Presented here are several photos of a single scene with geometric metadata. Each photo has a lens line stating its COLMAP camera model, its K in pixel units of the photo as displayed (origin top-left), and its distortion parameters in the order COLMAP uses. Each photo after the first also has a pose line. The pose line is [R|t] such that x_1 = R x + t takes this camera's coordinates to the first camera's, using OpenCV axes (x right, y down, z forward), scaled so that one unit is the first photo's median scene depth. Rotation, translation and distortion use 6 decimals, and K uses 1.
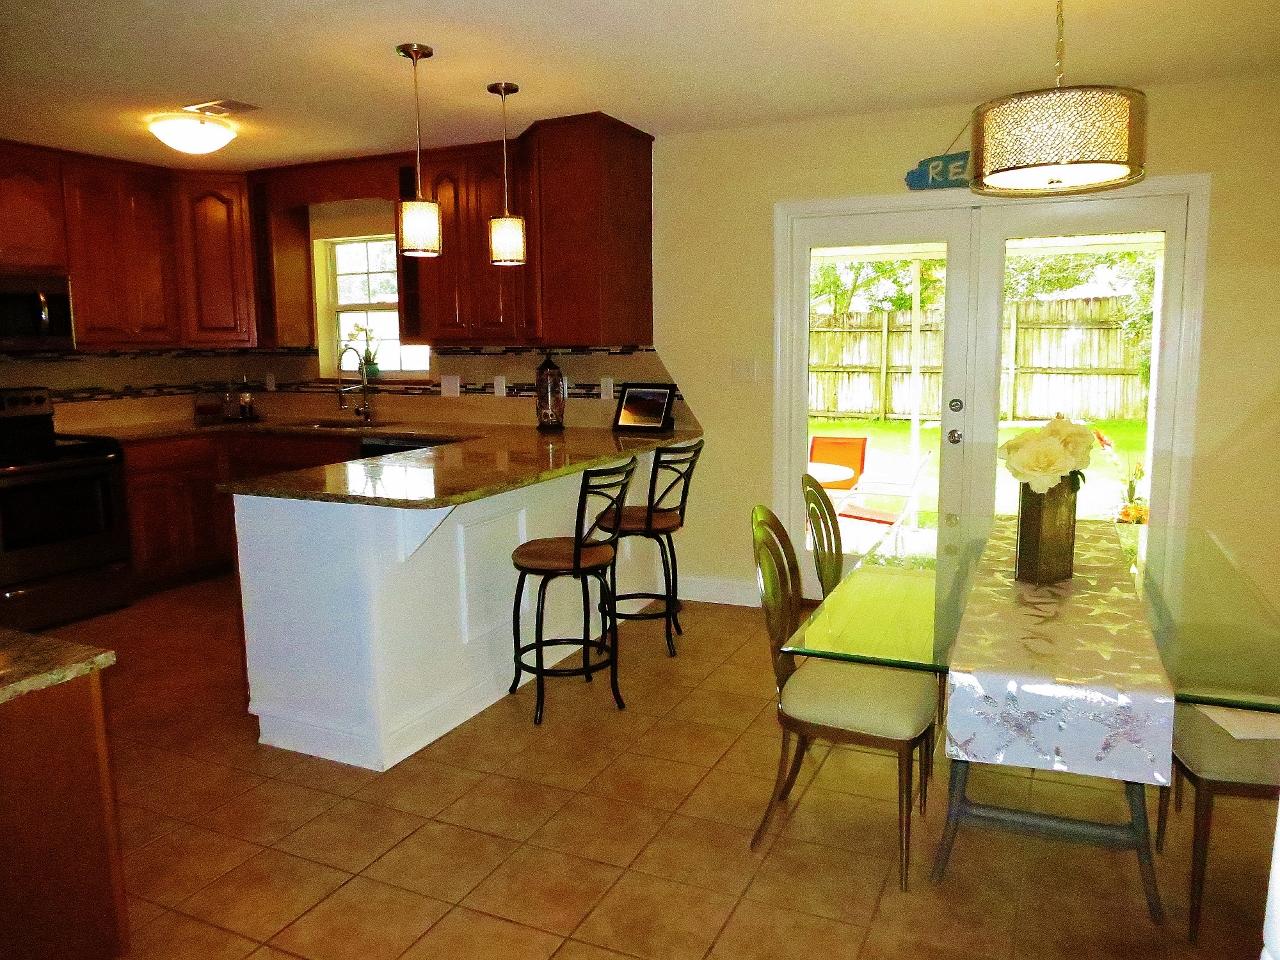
lens RADIAL K [[918.4, 0, 640.0], [0, 918.4, 480.0], [0, 0, 1]] dist [-0.043946, 0.003555]
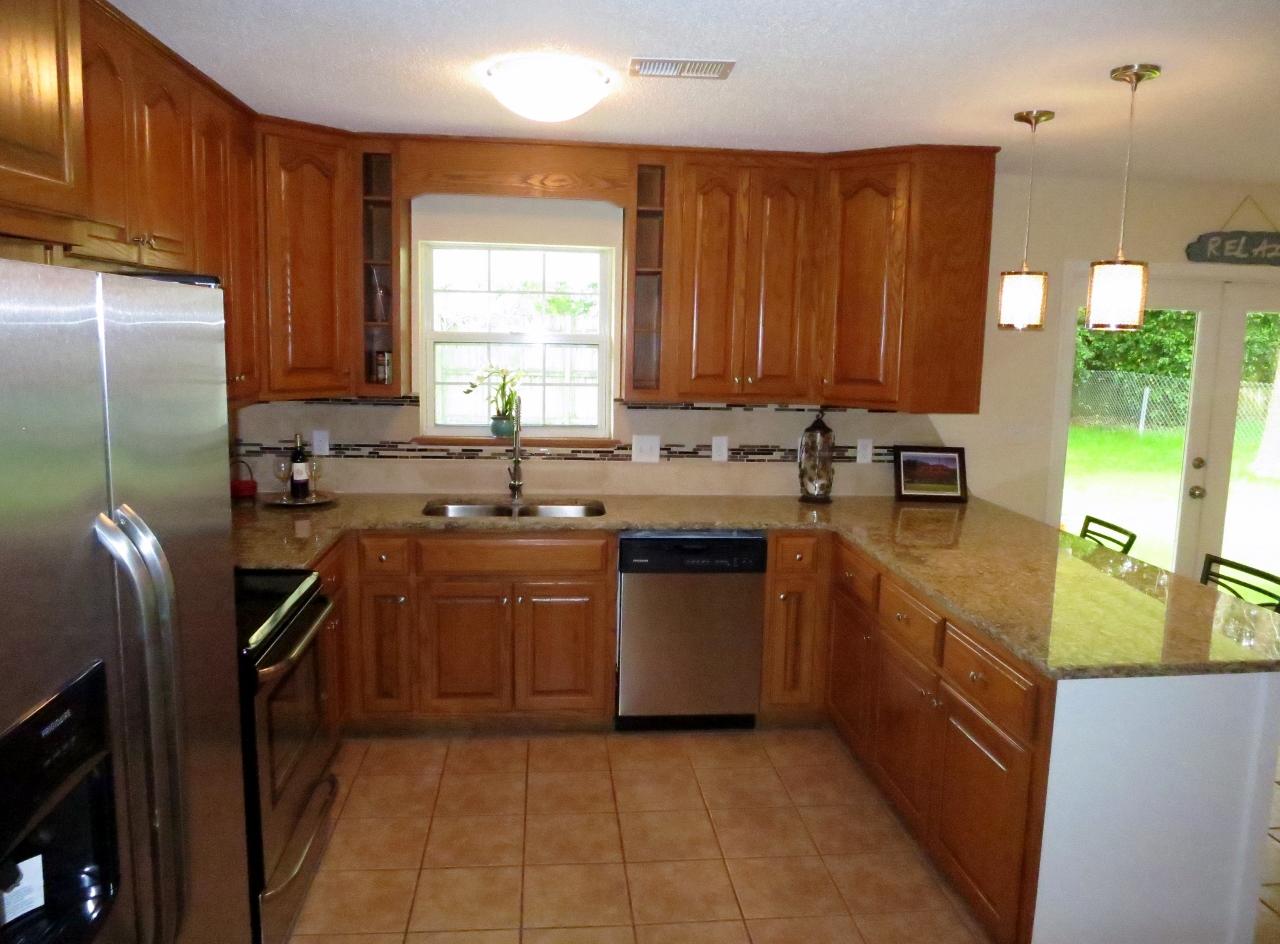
lens RADIAL K [[933.6, 0, 640.0], [0, 933.6, 472.0], [0, 0, 1]] dist [-0.044511, 0.005051]
pose [[0.864253, -0.047429, 0.500817, -0.663169], [0.046180, 0.998822, 0.014898, -0.103050], [-0.500934, 0.010252, 0.865425, 0.345856]]
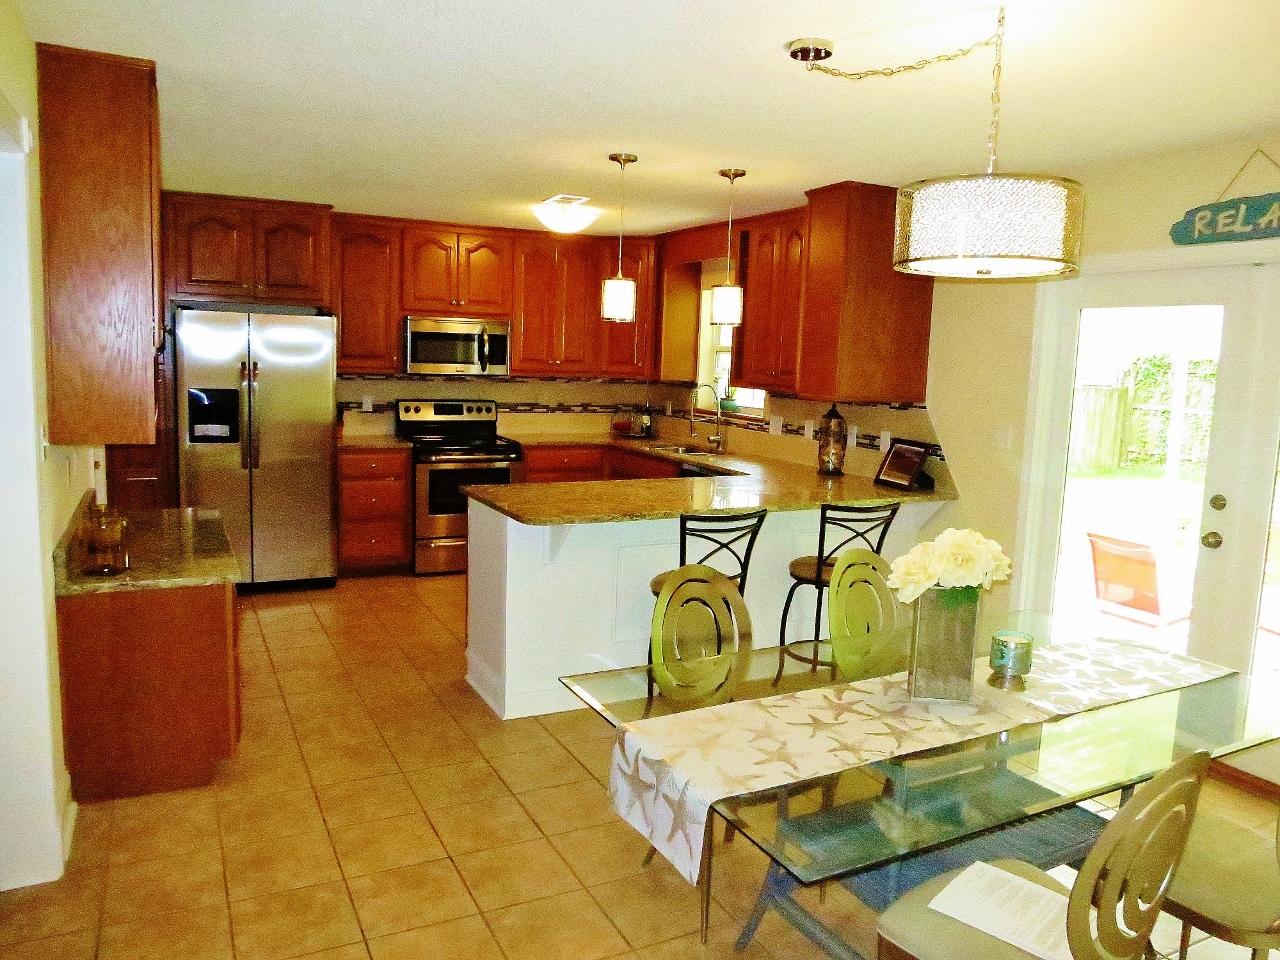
lens RADIAL K [[918.4, 0, 640.0], [0, 918.4, 480.0], [0, 0, 1]] dist [-0.043946, 0.003555]
pose [[0.784318, 0.119333, -0.608774, 0.375269], [-0.131297, 0.991025, 0.025106, -0.047266], [0.606306, 0.060239, 0.792947, 0.033705]]
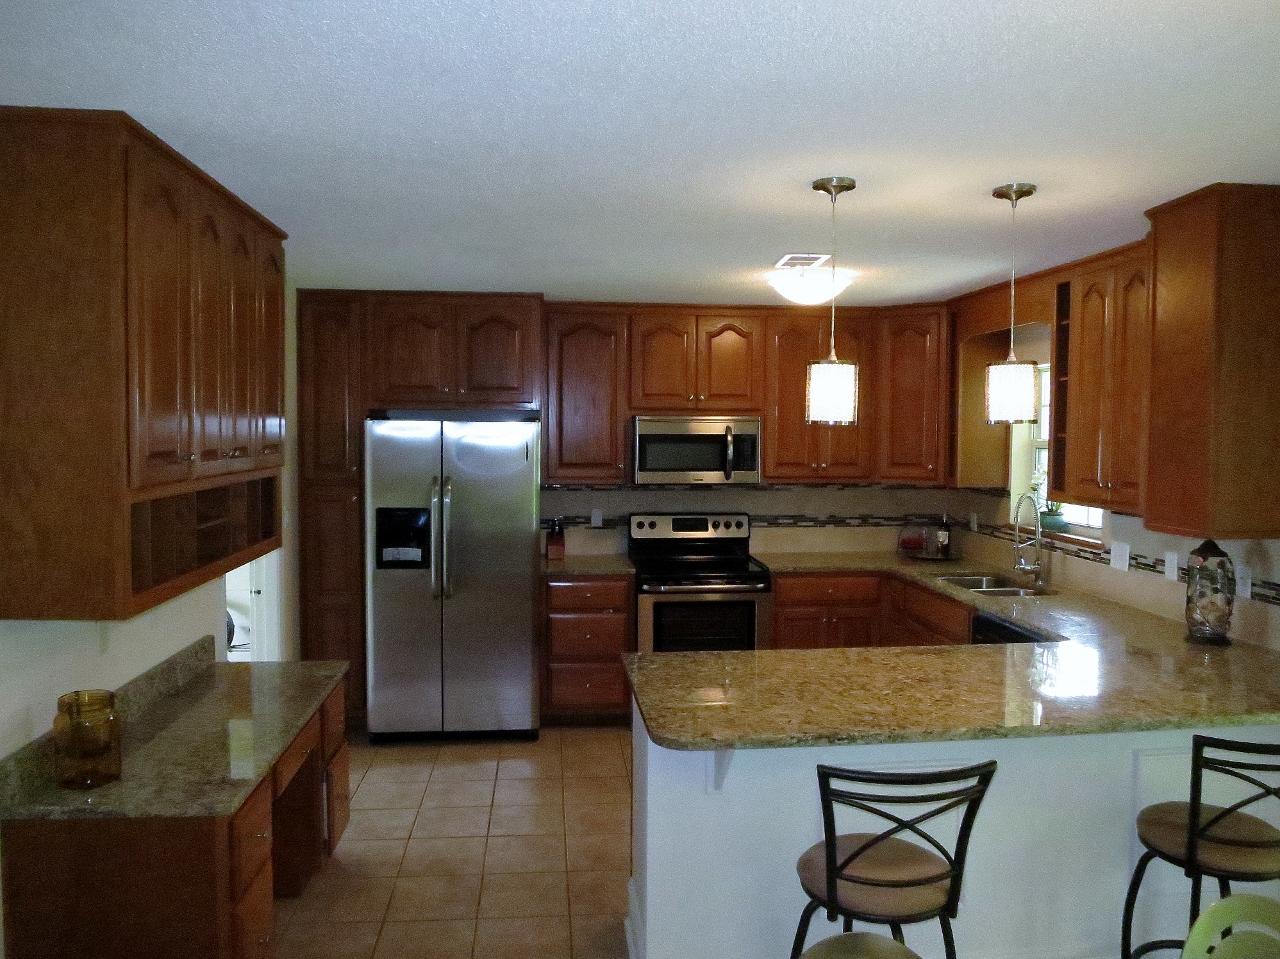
lens RADIAL K [[920.3, 0, 640.0], [0, 920.3, 479.5], [0, 0, 1]] dist [-0.048414, 0.000558]
pose [[0.505882, 0.054909, -0.860854, 0.258535], [-0.135025, 0.990710, -0.016156, -0.107678], [0.851969, 0.124410, 0.508596, 0.293034]]
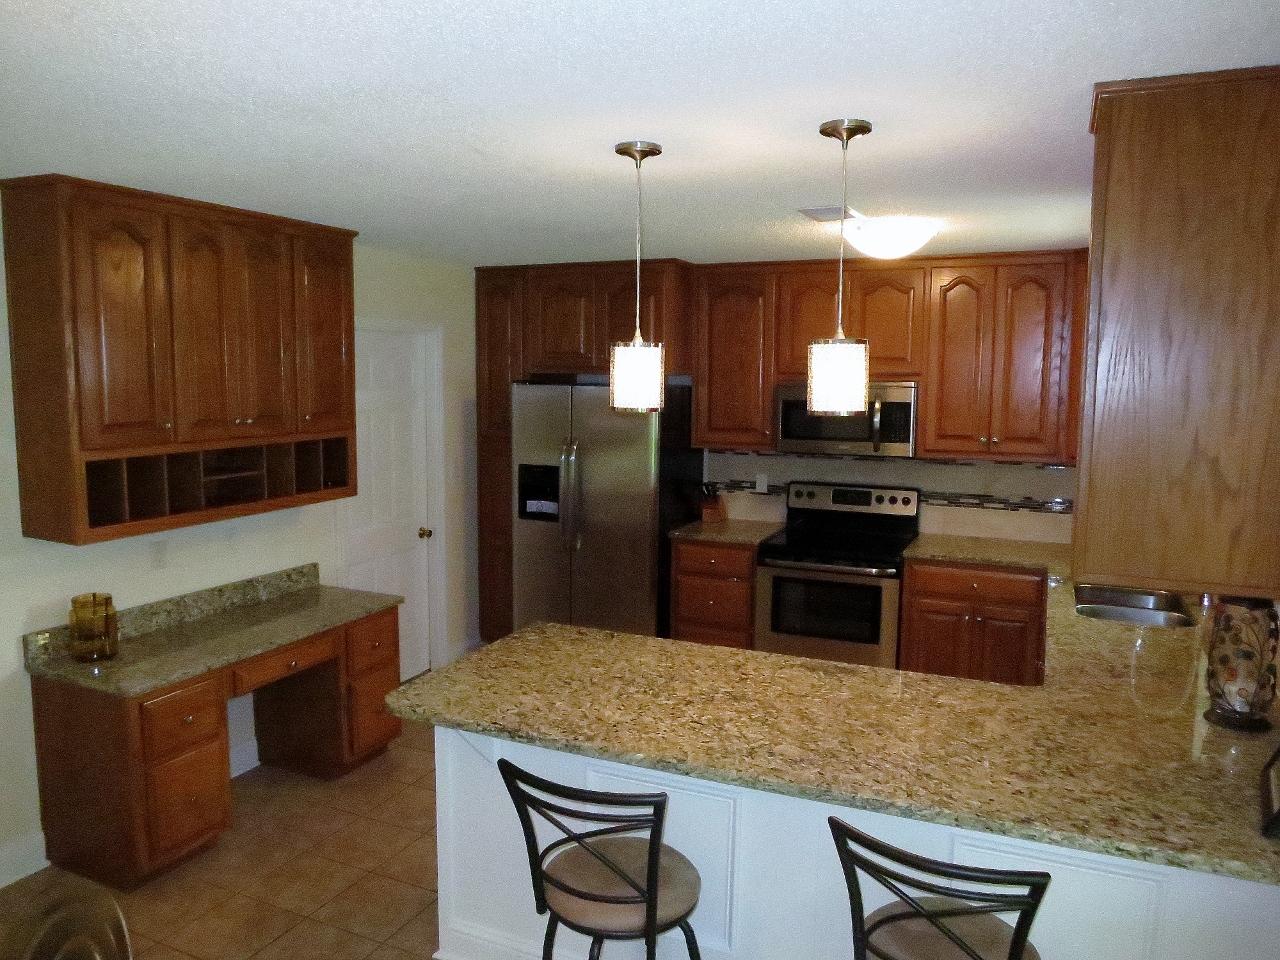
lens RADIAL K [[918.4, 0, 640.0], [0, 918.4, 480.0], [0, 0, 1]] dist [-0.043946, 0.003555]
pose [[0.002519, 0.125105, -0.992140, 0.356680], [-0.154583, 0.980266, 0.123215, -0.190463], [0.987977, 0.153058, 0.021809, 0.662723]]
